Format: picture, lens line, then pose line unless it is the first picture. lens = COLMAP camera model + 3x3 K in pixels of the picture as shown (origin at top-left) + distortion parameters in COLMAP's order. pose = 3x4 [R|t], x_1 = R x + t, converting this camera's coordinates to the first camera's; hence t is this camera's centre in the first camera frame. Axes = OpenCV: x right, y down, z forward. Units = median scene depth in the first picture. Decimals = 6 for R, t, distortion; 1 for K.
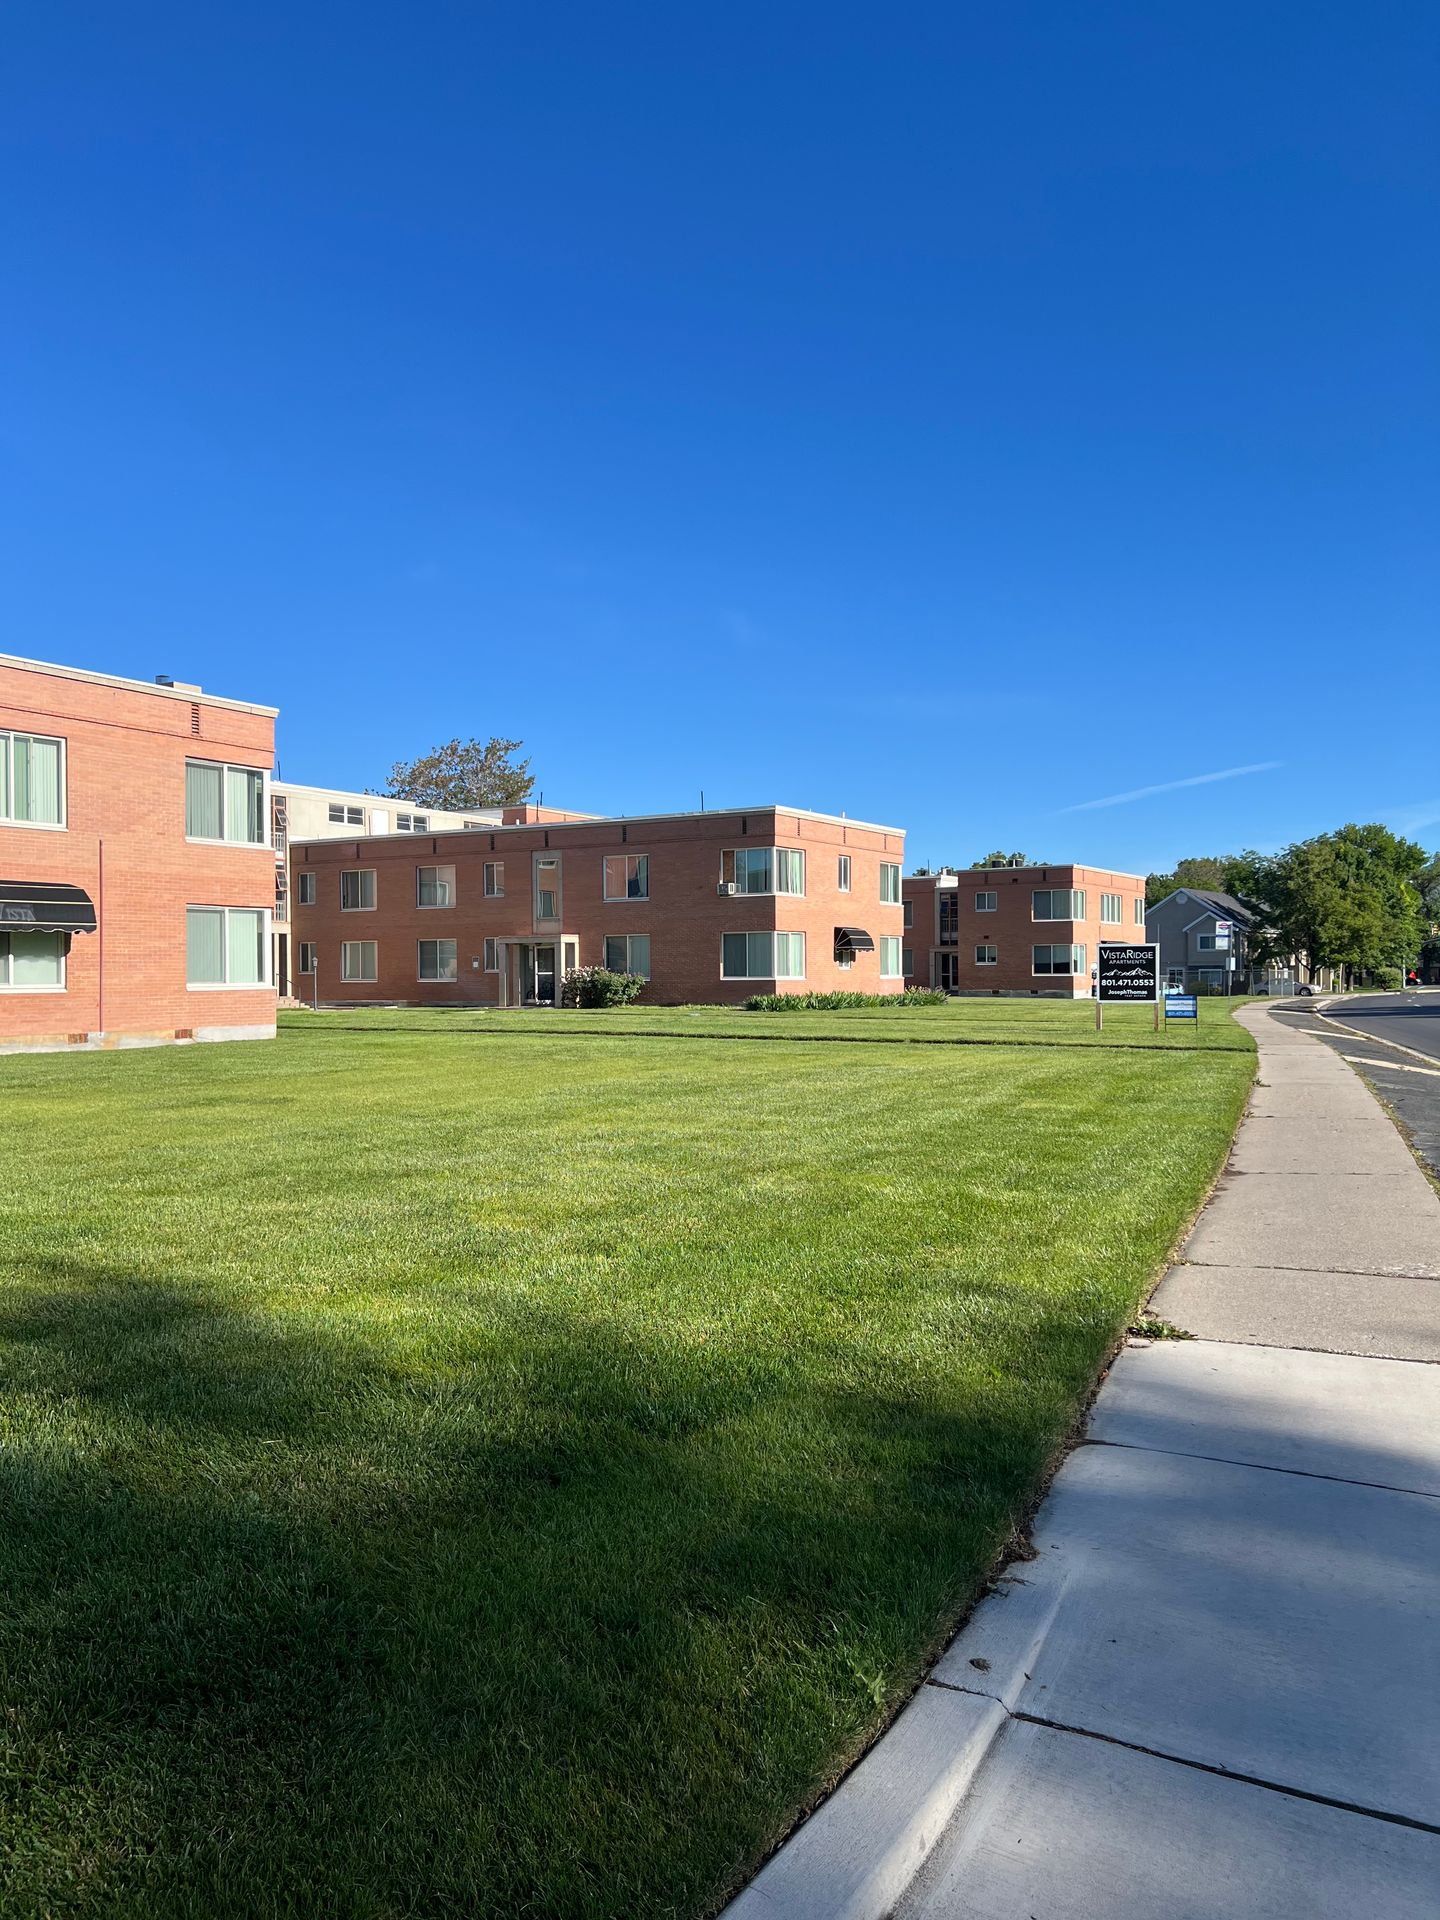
lens RADIAL K [[1443.3, 0, 719.7], [0, 1443.3, 967.4], [0, 0, 1]] dist [0.041123, -0.042438]
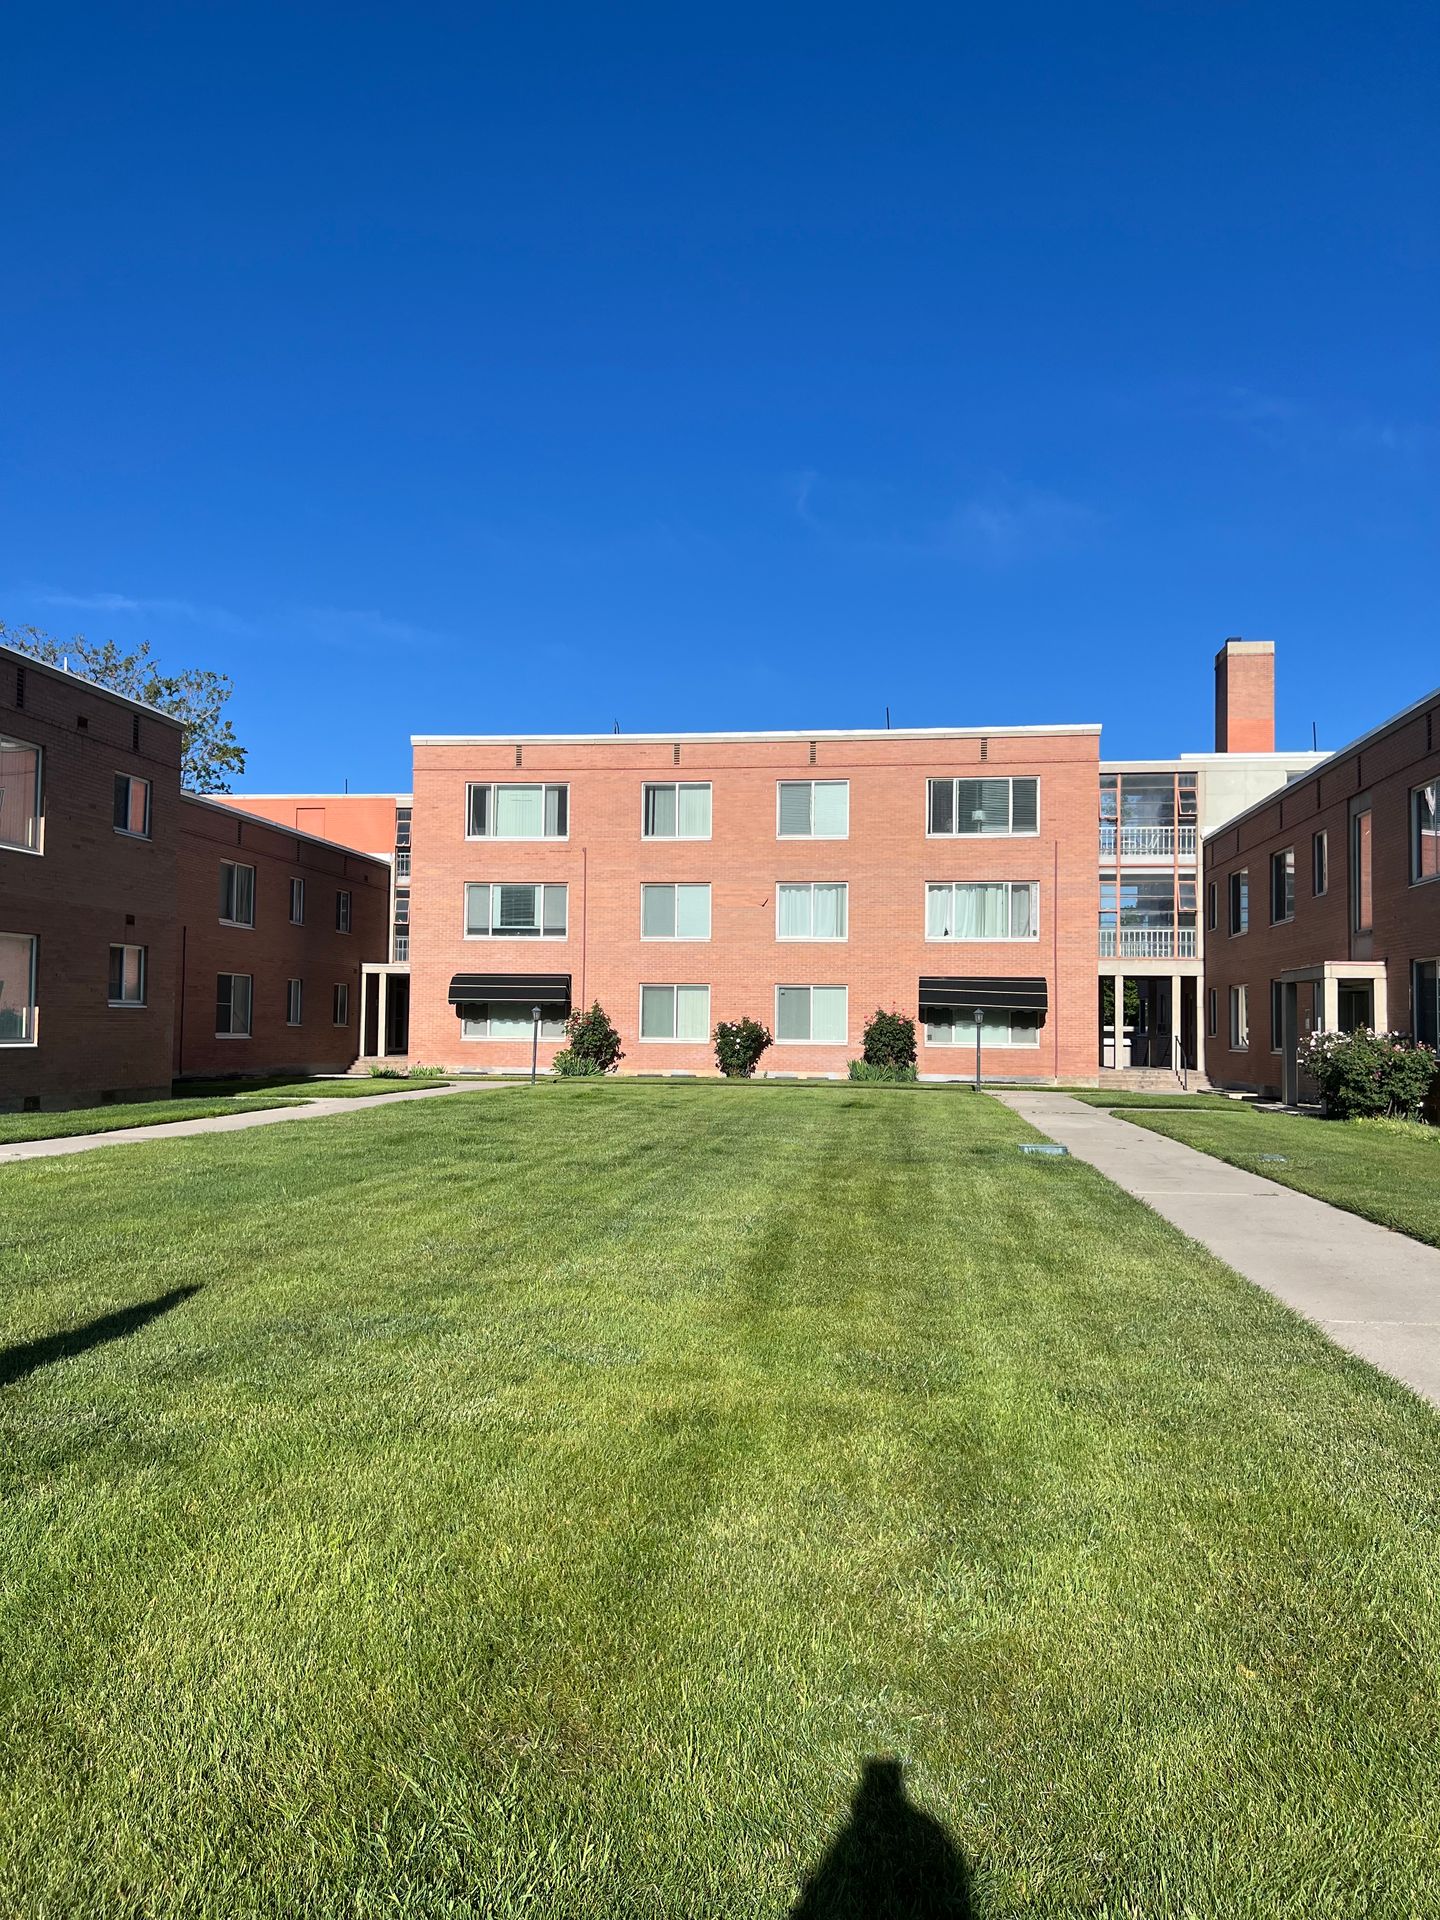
lens RADIAL K [[1443.3, 0, 712.1], [0, 1443.3, 974.0], [0, 0, 1]] dist [0.041123, -0.042438]
pose [[0.403737, -0.023871, -0.914563, 0.251743], [-0.010164, 0.999481, -0.030575, -0.001839], [0.914818, 0.021640, 0.403285, 0.600959]]
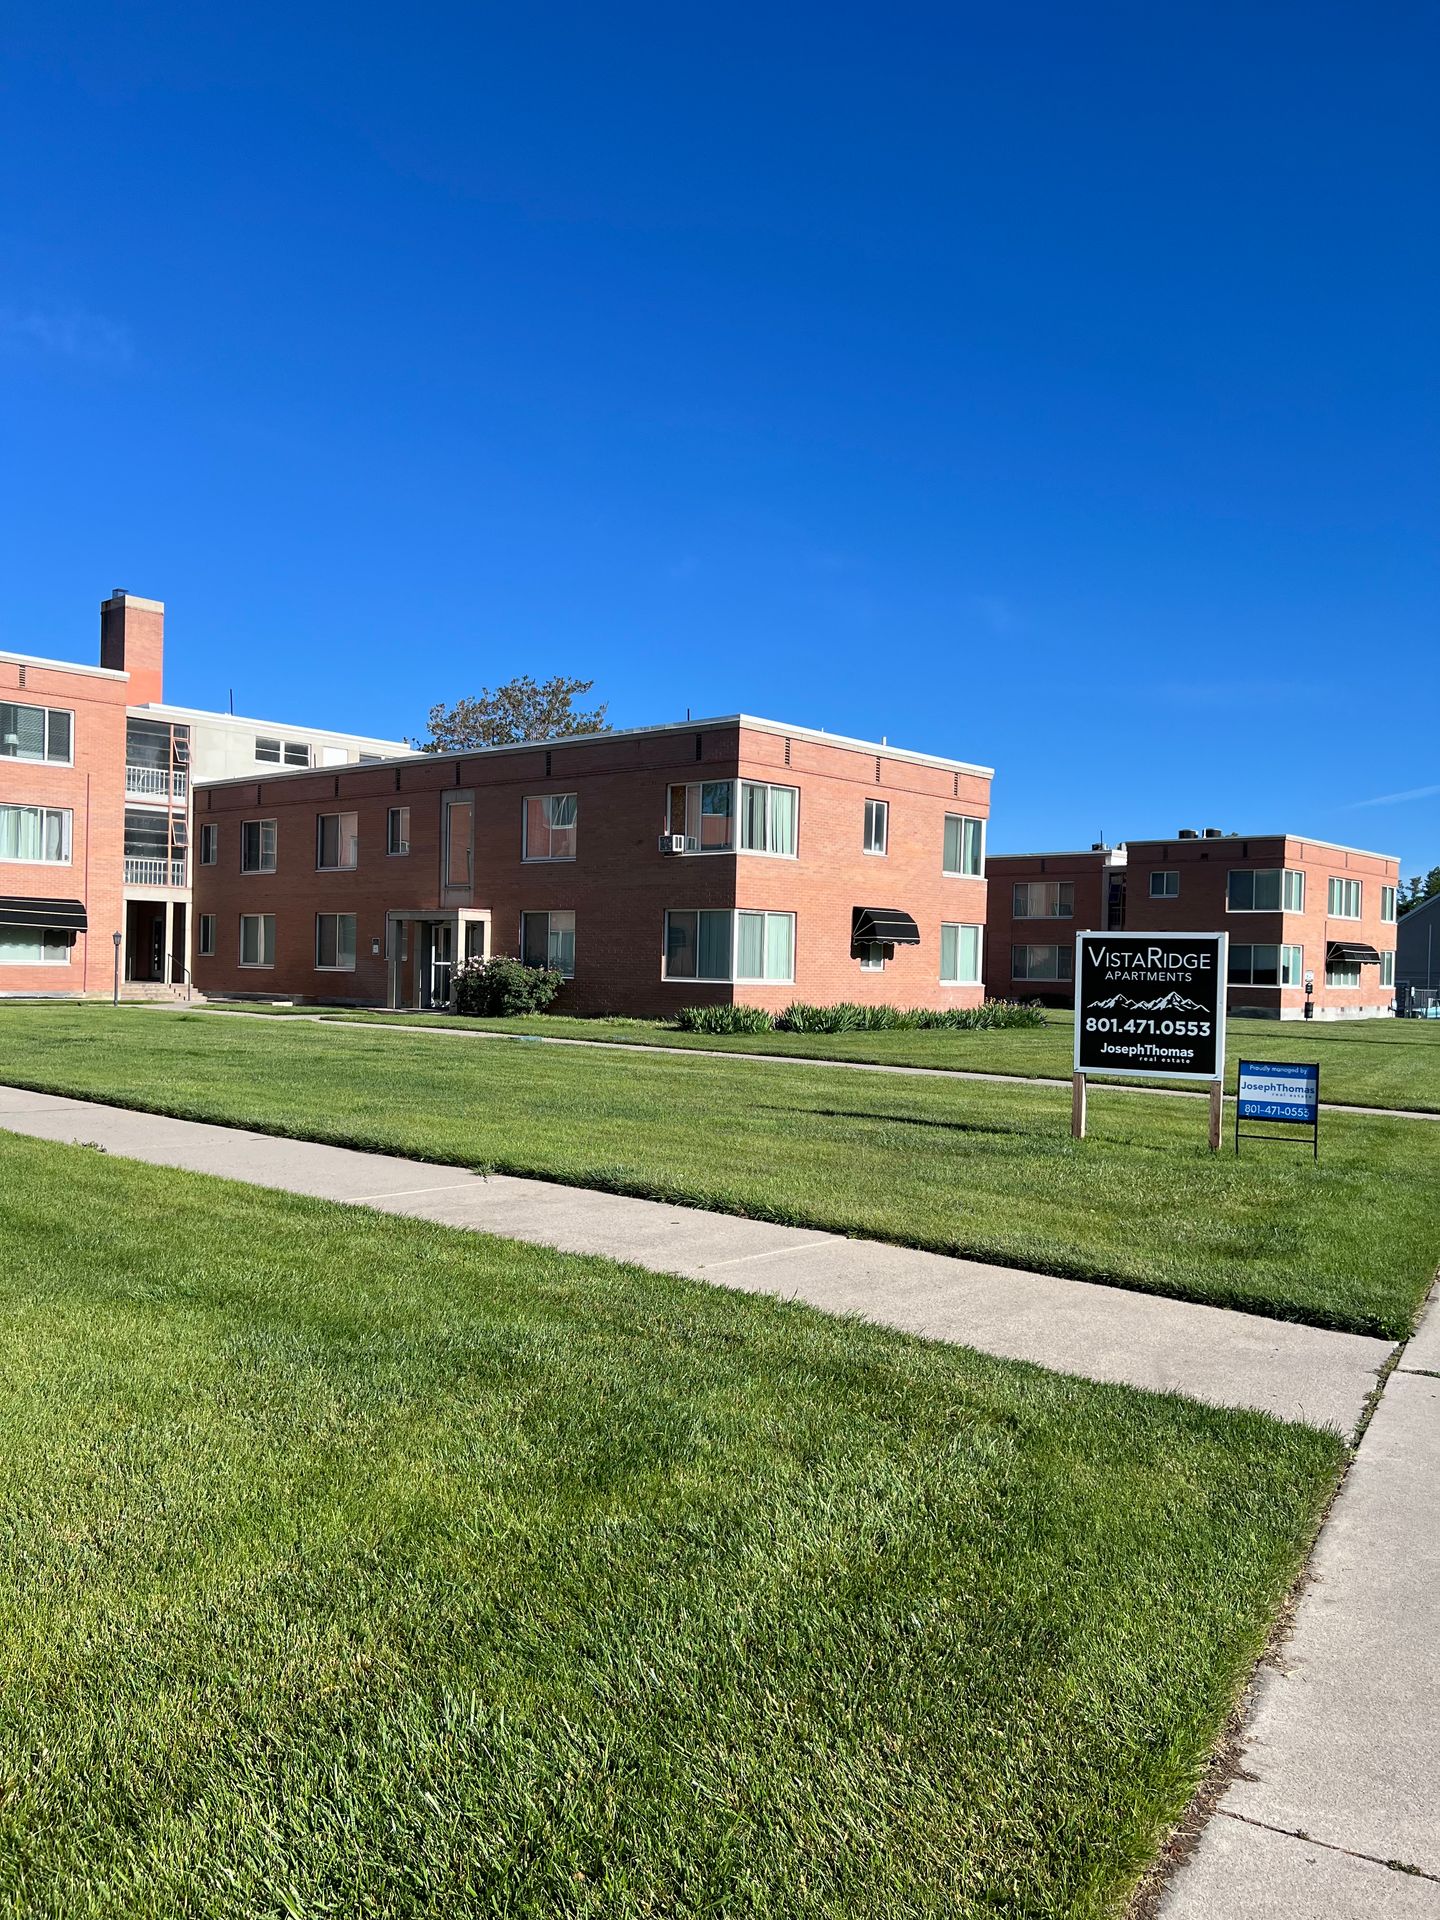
lens RADIAL K [[1443.3, 0, 719.1], [0, 1443.3, 956.4], [0, 0, 1]] dist [0.041123, -0.042438]
pose [[0.983699, 0.027689, -0.177676, 0.135297], [-0.028051, 0.999606, 0.000479, -0.003611], [0.177619, 0.004512, 0.984089, 0.331016]]
